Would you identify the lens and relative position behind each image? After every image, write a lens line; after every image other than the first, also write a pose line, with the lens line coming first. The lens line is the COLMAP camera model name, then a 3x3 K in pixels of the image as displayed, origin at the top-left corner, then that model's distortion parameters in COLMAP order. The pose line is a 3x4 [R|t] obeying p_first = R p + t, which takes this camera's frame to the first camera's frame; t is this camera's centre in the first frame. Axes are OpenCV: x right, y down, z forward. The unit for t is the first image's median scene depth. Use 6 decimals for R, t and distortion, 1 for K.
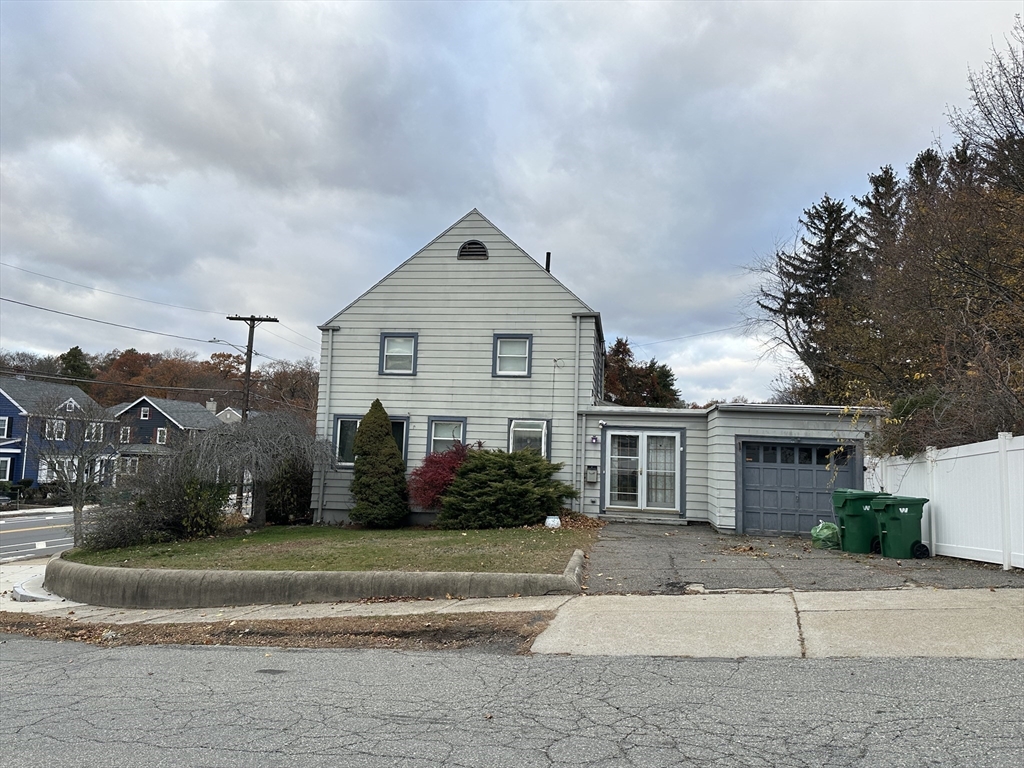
lens RADIAL K [[708.2, 0, 519.1], [0, 708.2, 382.8], [0, 0, 1]] dist [0.058699, -0.013823]
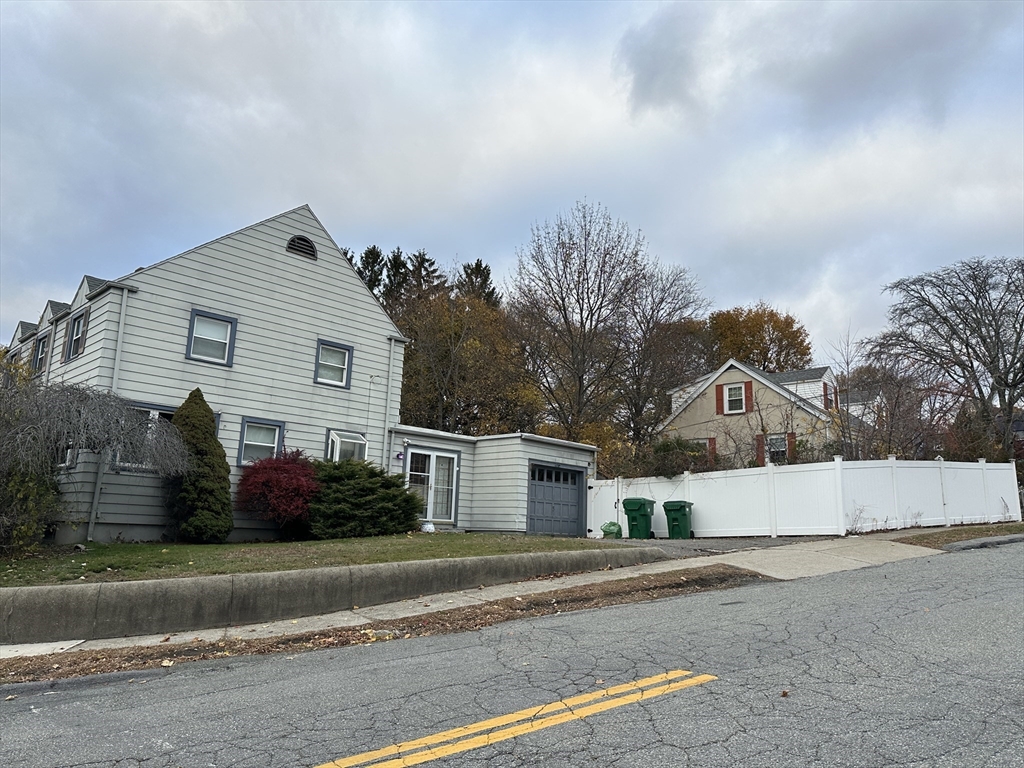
lens RADIAL K [[708.2, 0, 521.1], [0, 708.2, 386.3], [0, 0, 1]] dist [0.058699, -0.013823]
pose [[0.602487, 0.149611, 0.783981, -0.622863], [-0.099585, 0.988689, -0.112146, 0.076246], [-0.791892, -0.010506, 0.610571, 0.195351]]
